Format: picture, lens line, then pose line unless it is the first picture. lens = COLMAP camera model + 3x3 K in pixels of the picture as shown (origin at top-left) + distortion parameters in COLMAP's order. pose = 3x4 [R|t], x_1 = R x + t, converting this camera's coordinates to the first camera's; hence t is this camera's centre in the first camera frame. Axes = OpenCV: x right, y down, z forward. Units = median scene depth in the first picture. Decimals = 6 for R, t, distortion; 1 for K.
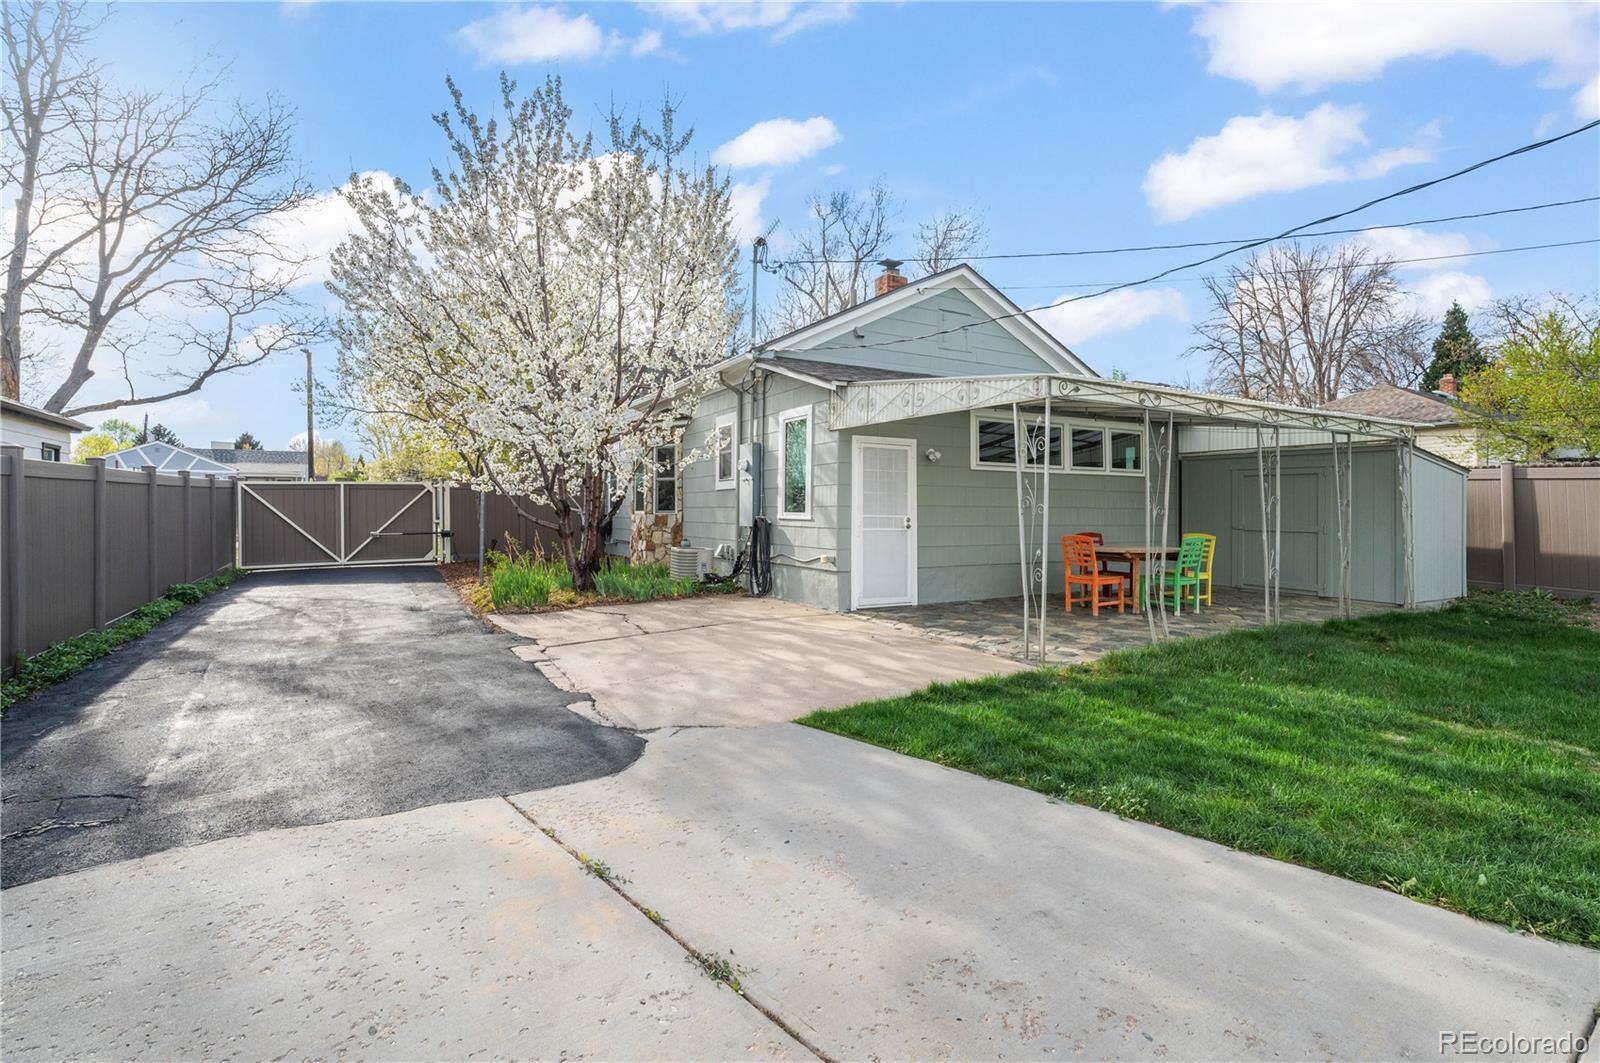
lens RADIAL K [[734.9, 0, 807.5], [0, 734.9, 491.8], [0, 0, 1]] dist [-0.000921, 0.000060]
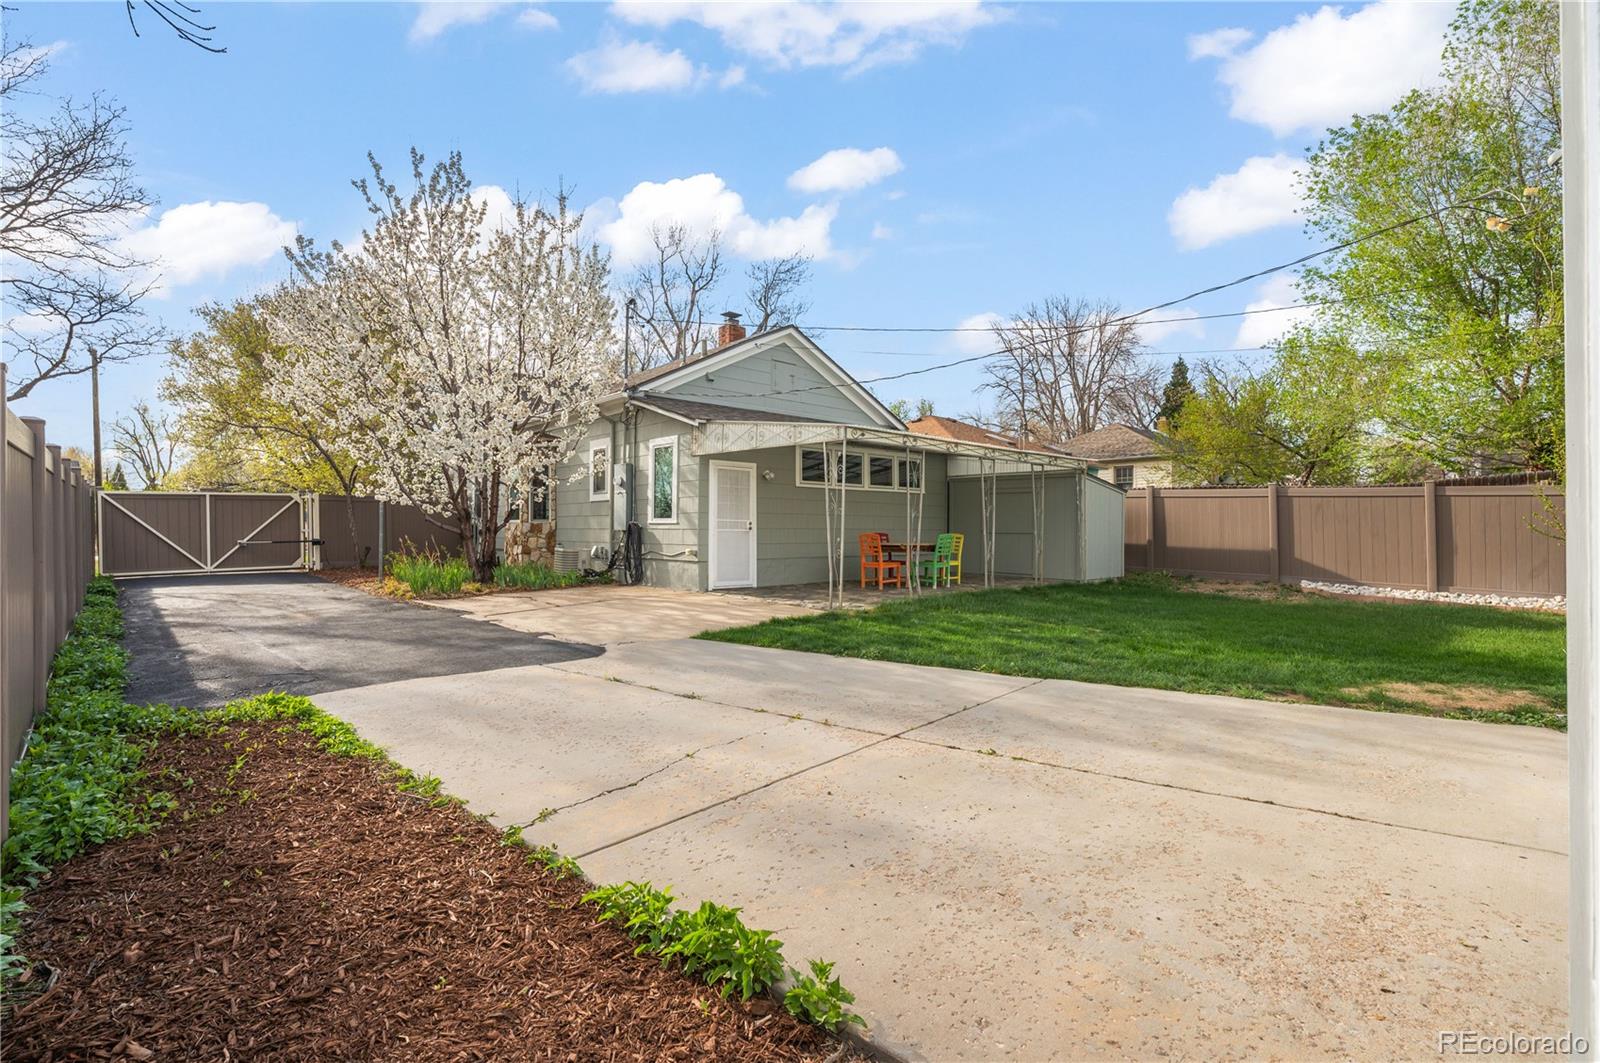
lens RADIAL K [[719.9, 0, 800.0], [0, 719.9, 531.5], [0, 0, 1]] dist [-0.000778, 0.000055]
pose [[0.974886, -0.002837, 0.222686, -0.065046], [-0.003919, 0.999545, 0.029895, 0.012787], [-0.222670, -0.030017, 0.974432, -0.291978]]
